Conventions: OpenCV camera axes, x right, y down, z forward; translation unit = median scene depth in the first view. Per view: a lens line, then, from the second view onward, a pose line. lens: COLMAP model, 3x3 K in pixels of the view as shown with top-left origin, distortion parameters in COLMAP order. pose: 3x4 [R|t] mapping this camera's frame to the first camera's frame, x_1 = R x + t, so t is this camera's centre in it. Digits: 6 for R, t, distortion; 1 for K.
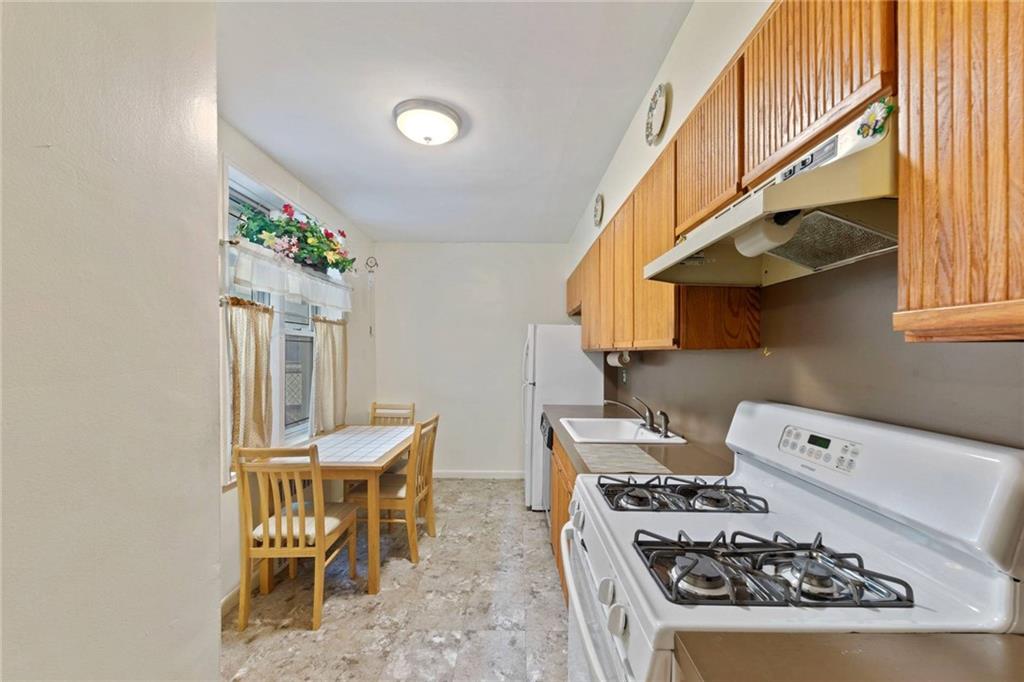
lens RADIAL K [[379.3, 0, 516.2], [0, 379.3, 353.0], [0, 0, 1]] dist [0.016943, -0.011651]
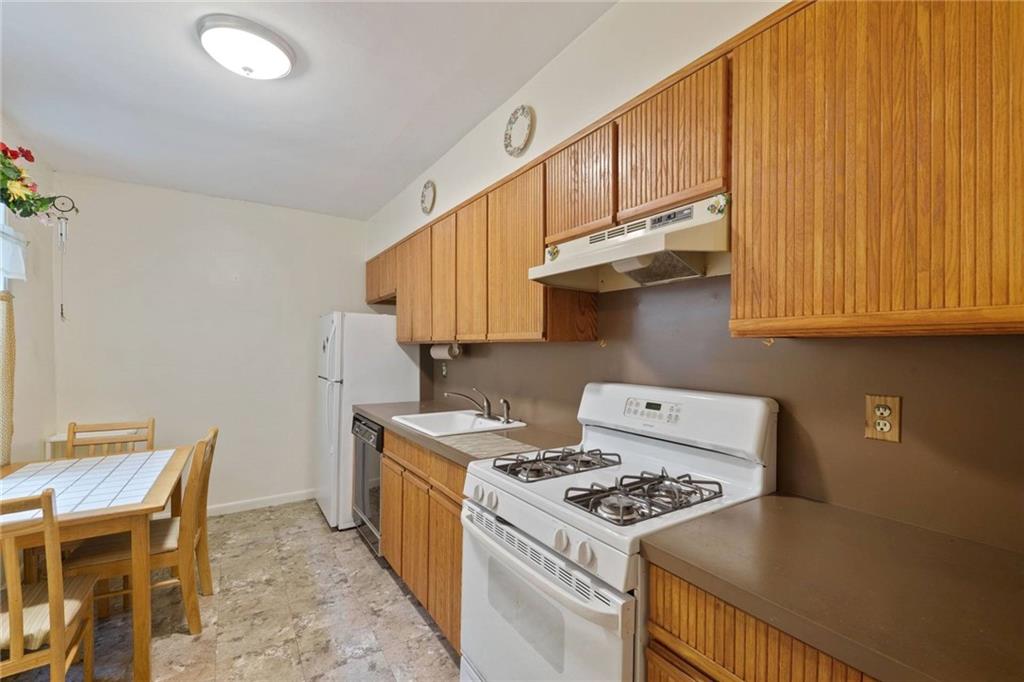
lens RADIAL K [[424.2, 0, 514.6], [0, 424.2, 346.1], [0, 0, 1]] dist [0.009832, -0.007192]
pose [[0.834741, -0.001681, 0.550640, -0.216564], [0.001945, 0.999998, 0.000104, 0.002223], [-0.550639, 0.000985, 0.834743, -0.017229]]
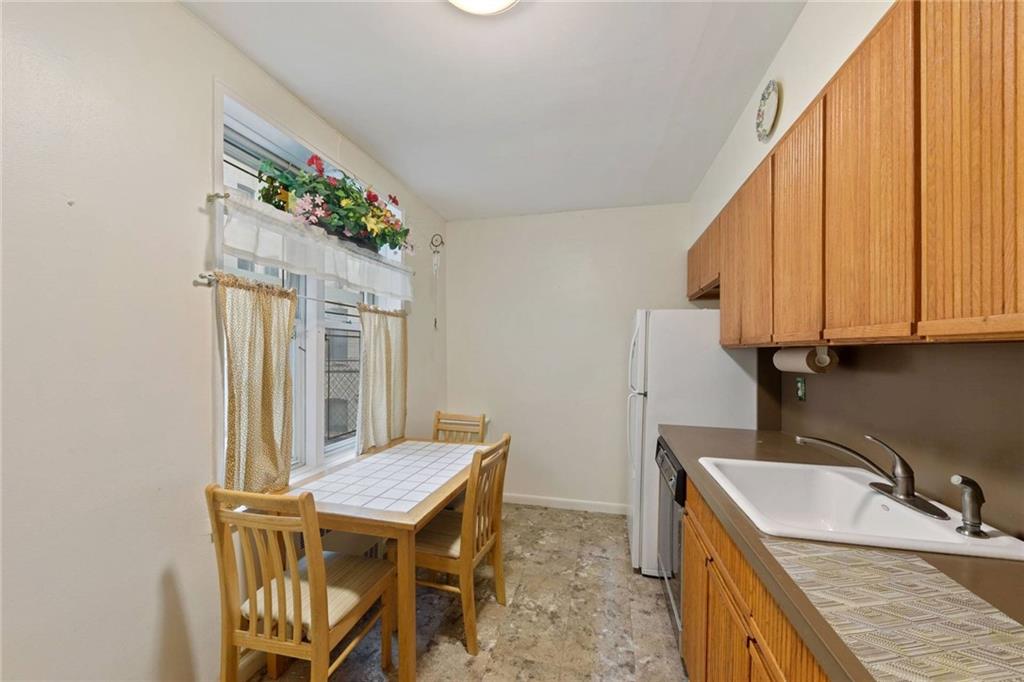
lens RADIAL K [[379.3, 0, 516.2], [0, 379.3, 353.0], [0, 0, 1]] dist [0.016943, -0.011651]
pose [[0.972687, 0.001571, -0.232116, -0.030337], [-0.000901, 0.999995, 0.002993, 0.003733], [0.232119, -0.002702, 0.972684, 0.368513]]
